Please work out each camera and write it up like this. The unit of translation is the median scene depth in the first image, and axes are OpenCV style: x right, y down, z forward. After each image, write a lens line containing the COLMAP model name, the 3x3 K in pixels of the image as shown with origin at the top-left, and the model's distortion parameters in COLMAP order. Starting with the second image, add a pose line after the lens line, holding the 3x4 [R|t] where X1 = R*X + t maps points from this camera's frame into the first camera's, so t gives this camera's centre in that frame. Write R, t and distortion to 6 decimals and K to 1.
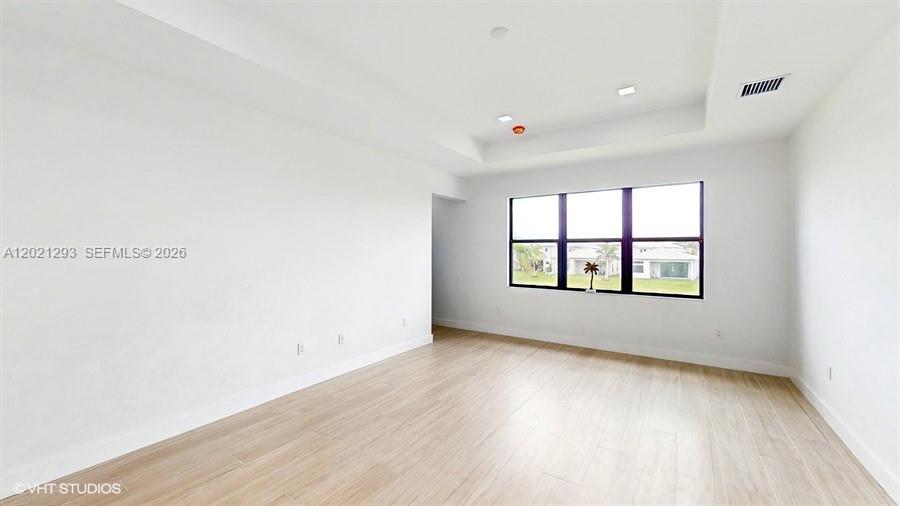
lens RADIAL K [[332.8, 0, 451.8], [0, 332.8, 249.1], [0, 0, 1]] dist [0.001392, 0.000017]
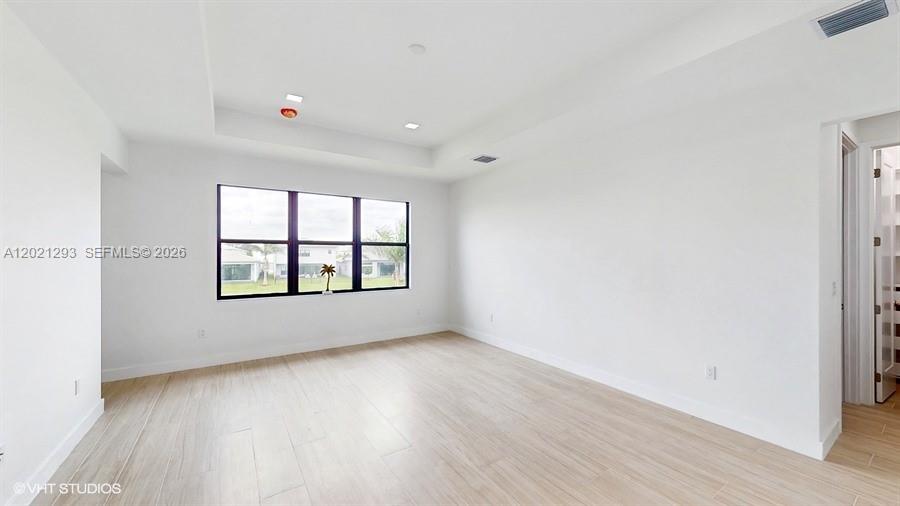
lens RADIAL K [[351.2, 0, 453.7], [0, 351.2, 253.3], [0, 0, 1]] dist [0.002008, 0.000069]
pose [[0.388783, -0.001376, 0.921328, -0.412366], [-0.004258, 0.999986, 0.003290, -0.000184], [-0.921320, -0.005202, 0.388771, 0.219666]]
